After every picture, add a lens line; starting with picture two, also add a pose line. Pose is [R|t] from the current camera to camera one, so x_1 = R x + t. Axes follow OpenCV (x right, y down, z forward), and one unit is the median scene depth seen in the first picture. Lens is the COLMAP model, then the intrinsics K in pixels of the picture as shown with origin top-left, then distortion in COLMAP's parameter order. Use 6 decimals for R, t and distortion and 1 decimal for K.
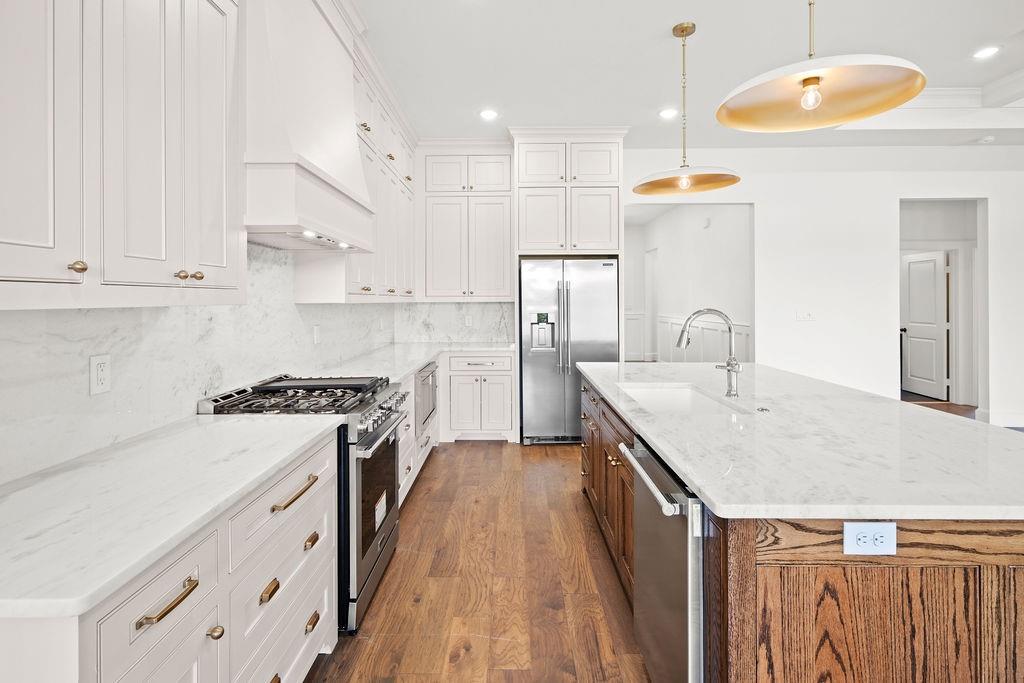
lens RADIAL K [[499.4, 0, 509.1], [0, 499.4, 299.8], [0, 0, 1]] dist [0.002069, 0.000484]
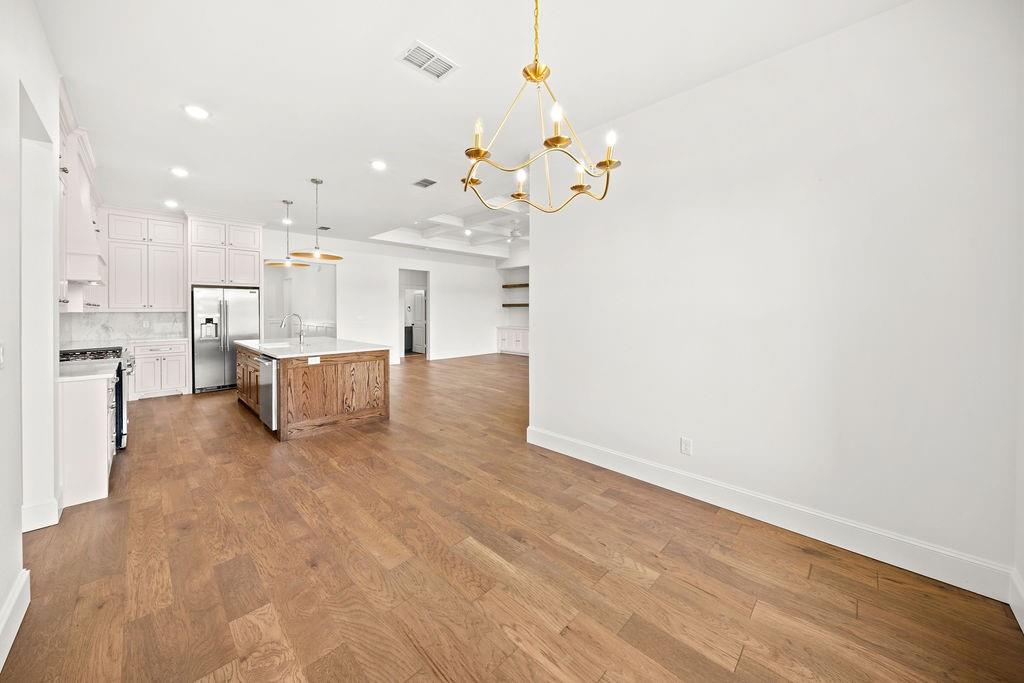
lens RADIAL K [[370.5, 0, 504.0], [0, 370.5, 310.6], [0, 0, 1]] dist [-0.000260, -0.000115]
pose [[0.709427, 0.001607, 0.704777, -0.117547], [-0.001246, 0.999999, -0.001026, 0.000107], [-0.704778, -0.000150, 0.709428, -0.674388]]
